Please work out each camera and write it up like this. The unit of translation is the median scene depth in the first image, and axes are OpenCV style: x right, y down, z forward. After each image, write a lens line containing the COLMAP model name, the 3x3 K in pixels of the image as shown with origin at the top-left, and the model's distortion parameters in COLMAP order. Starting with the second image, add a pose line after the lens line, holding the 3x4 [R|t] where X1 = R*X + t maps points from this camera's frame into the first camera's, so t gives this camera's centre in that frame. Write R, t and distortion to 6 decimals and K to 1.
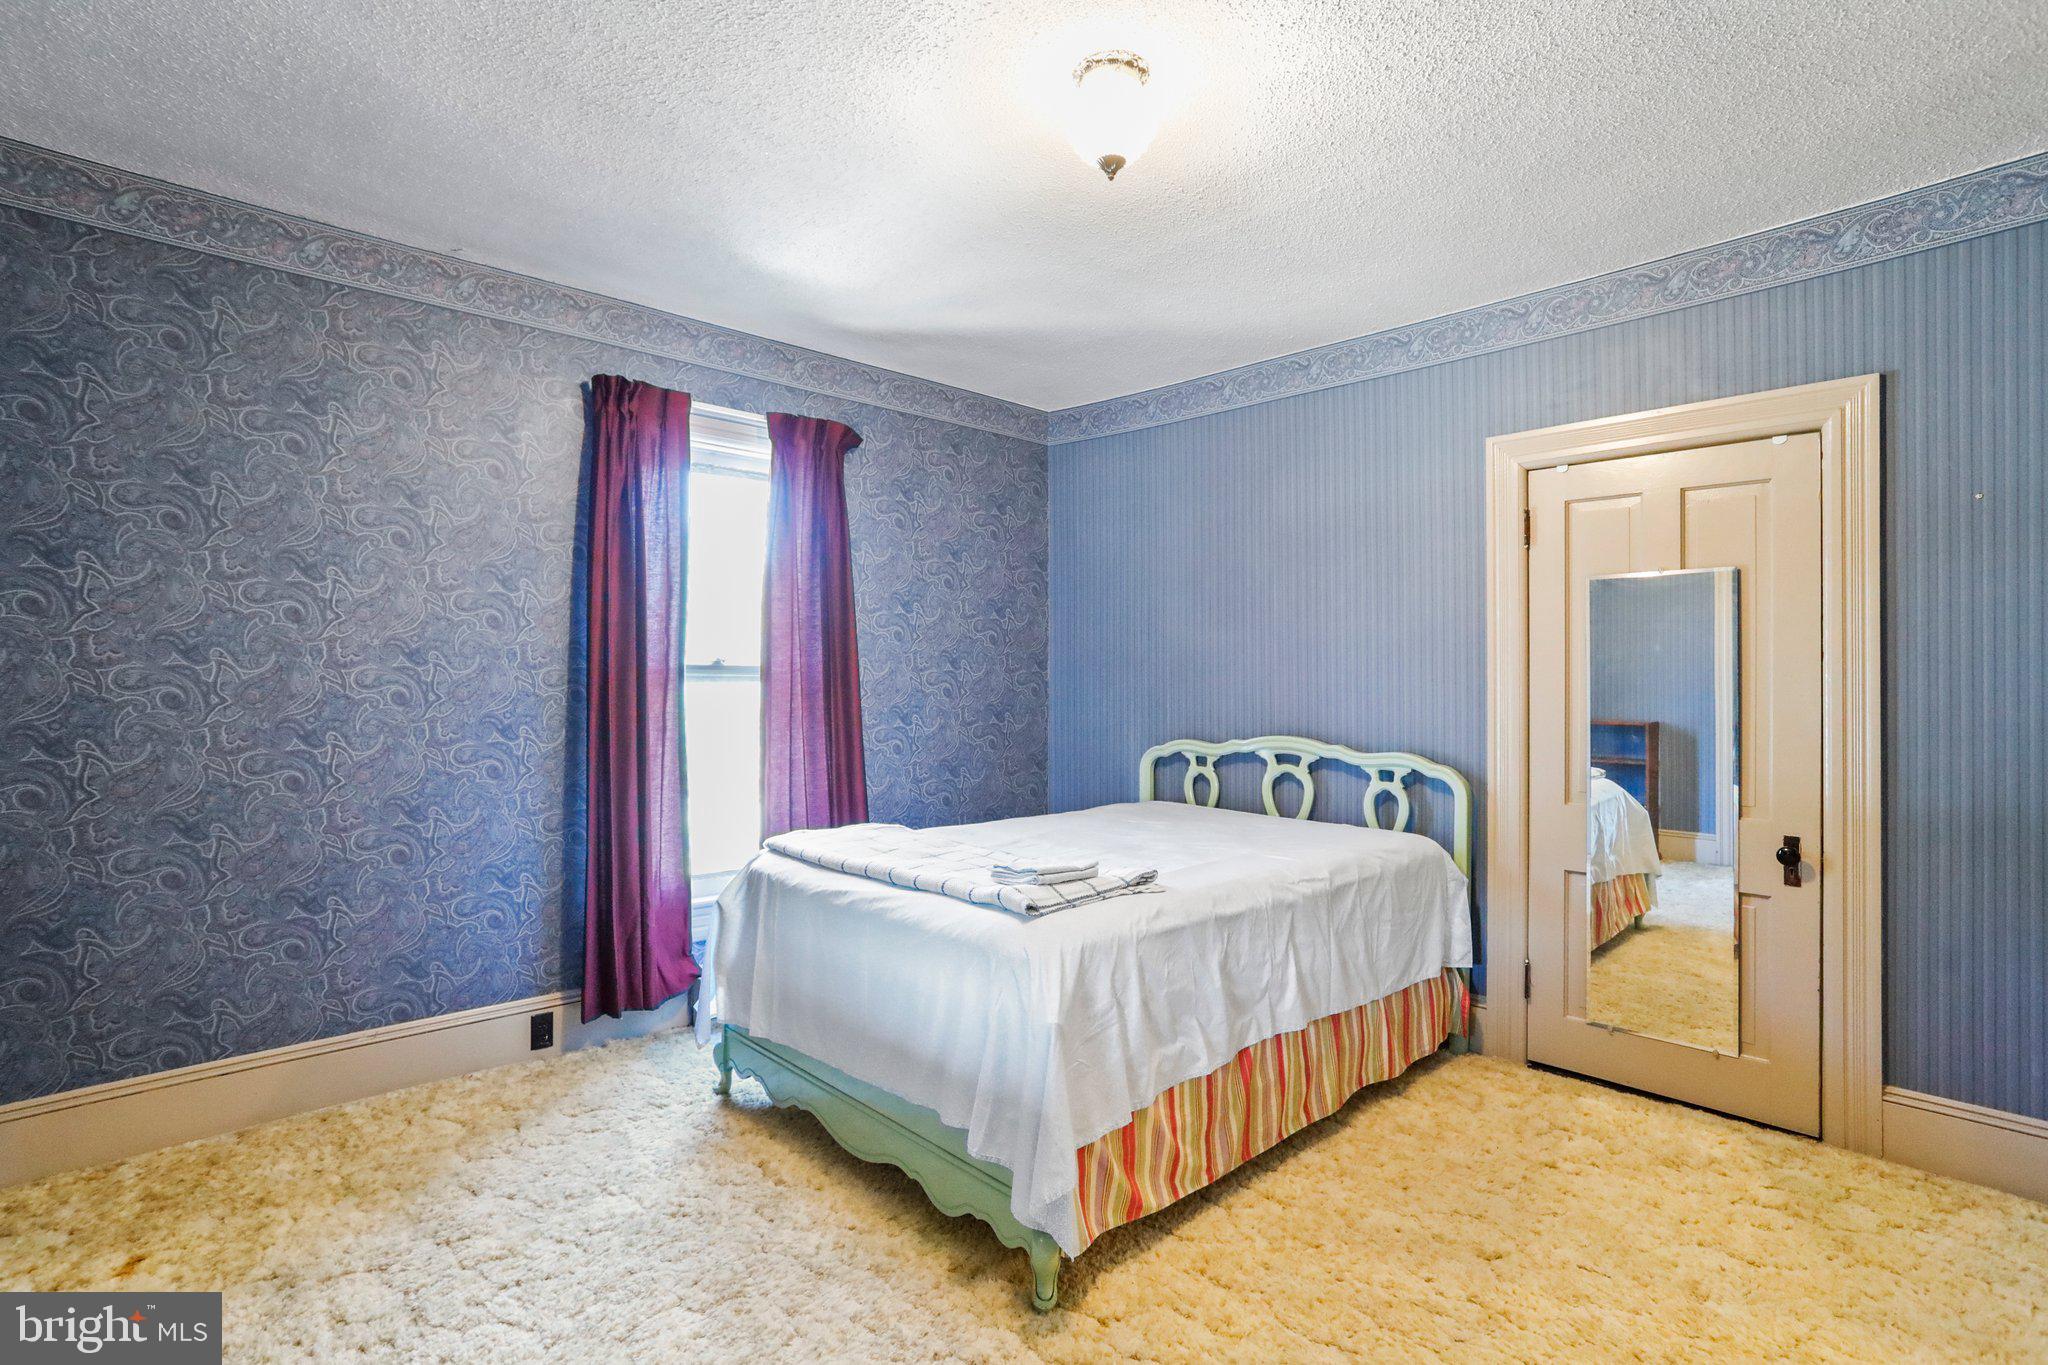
lens RADIAL K [[998.5, 0, 1012.0], [0, 998.5, 676.9], [0, 0, 1]] dist [-0.028464, 0.009267]
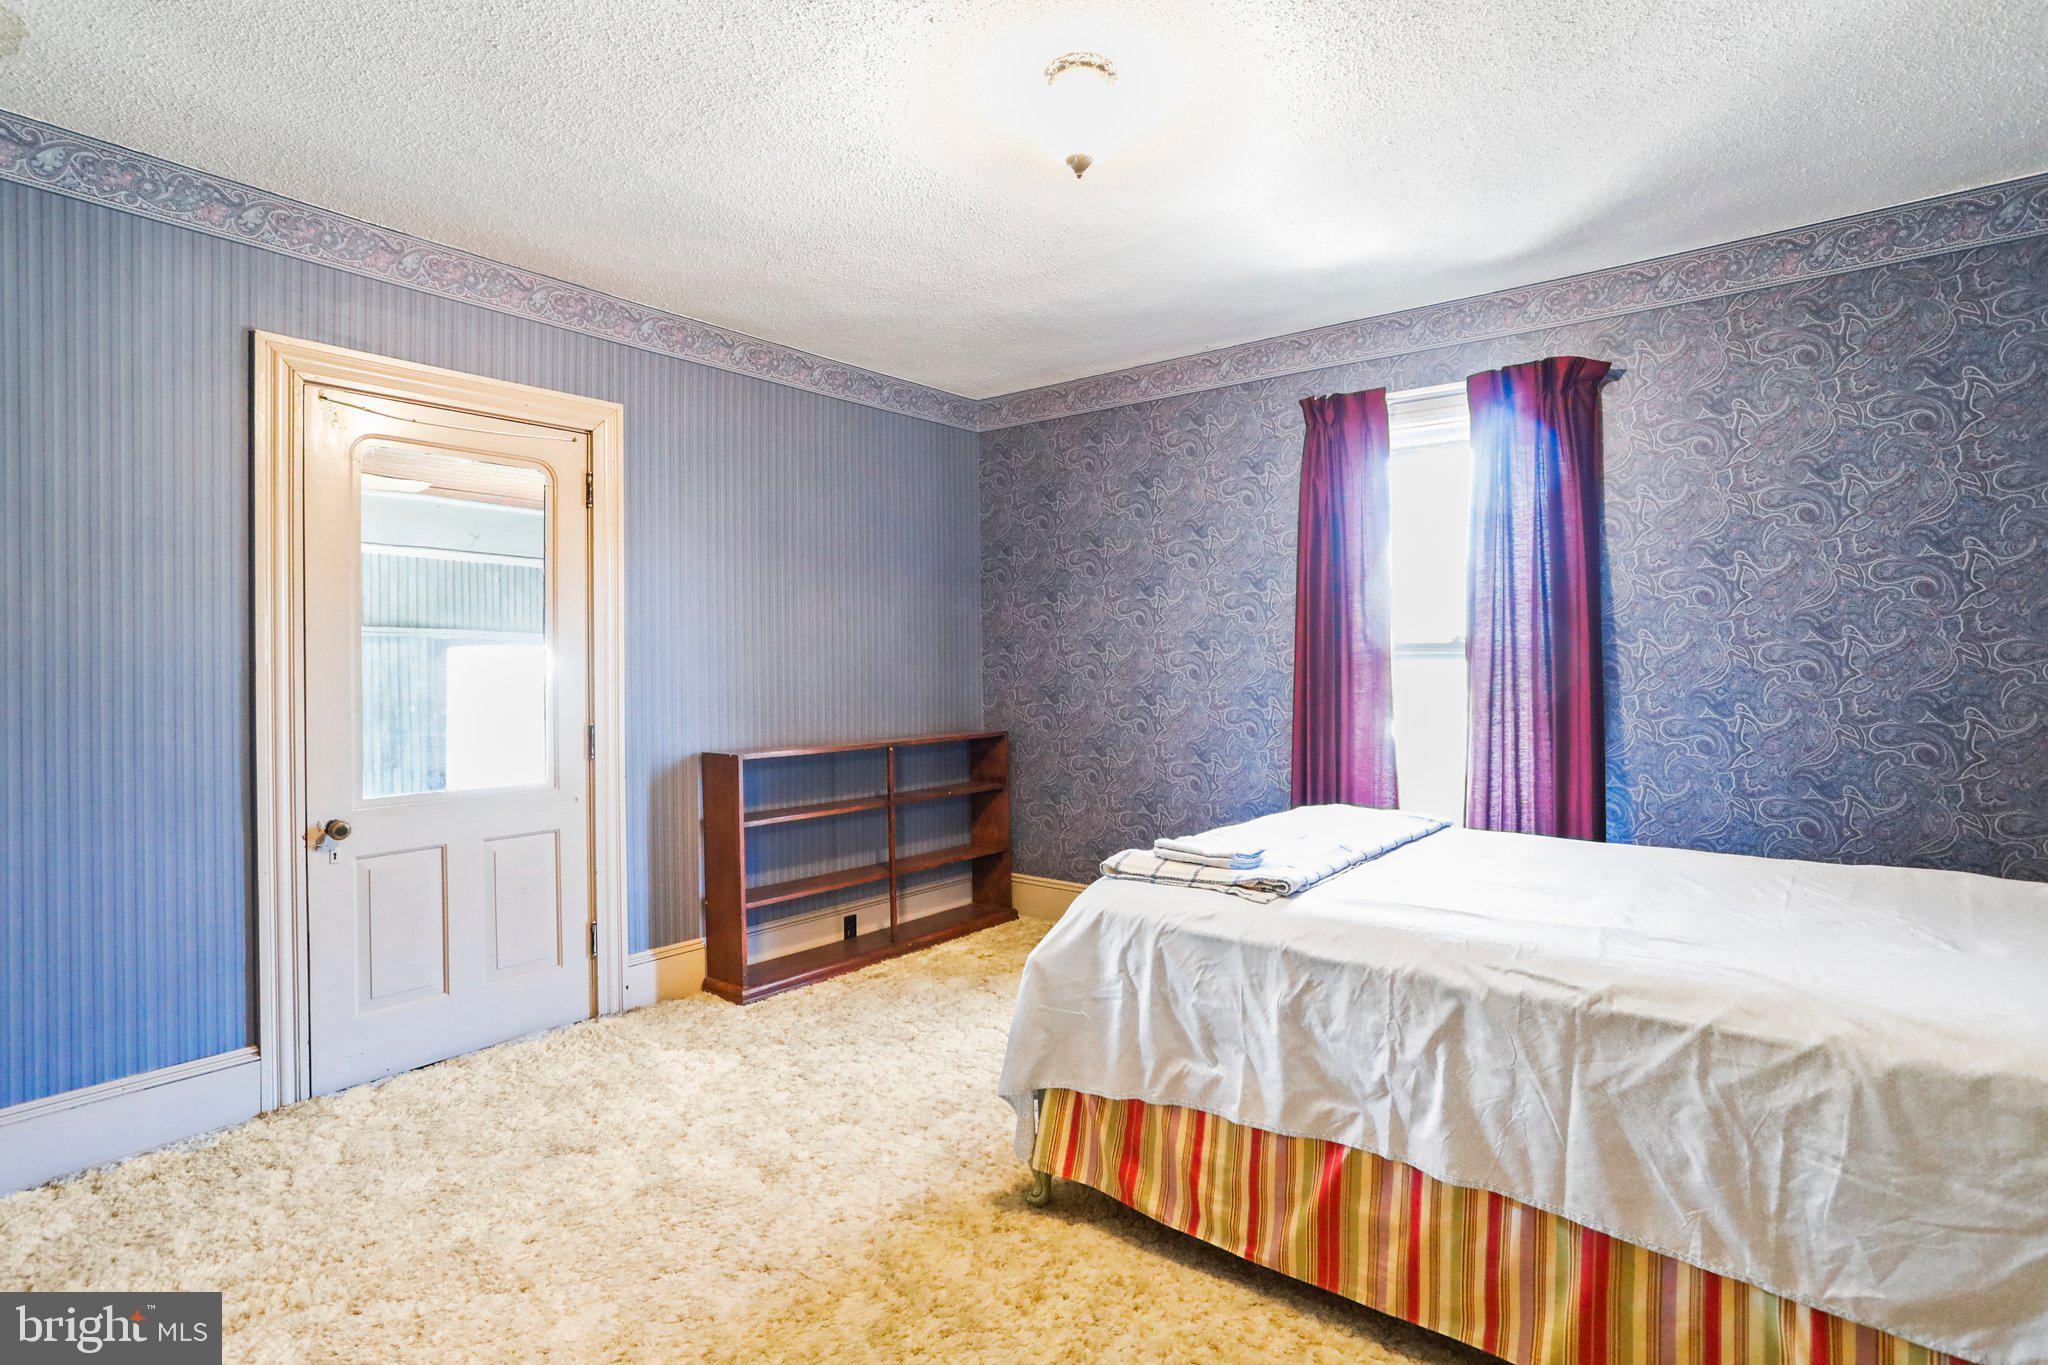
lens RADIAL K [[998.5, 0, 1017.6], [0, 998.5, 673.5], [0, 0, 1]] dist [-0.028464, 0.009267]
pose [[0.145745, 0.005399, -0.989308, 0.798391], [0.005025, 0.999968, 0.006197, 0.011516], [0.989309, -0.005874, 0.145713, 0.558739]]
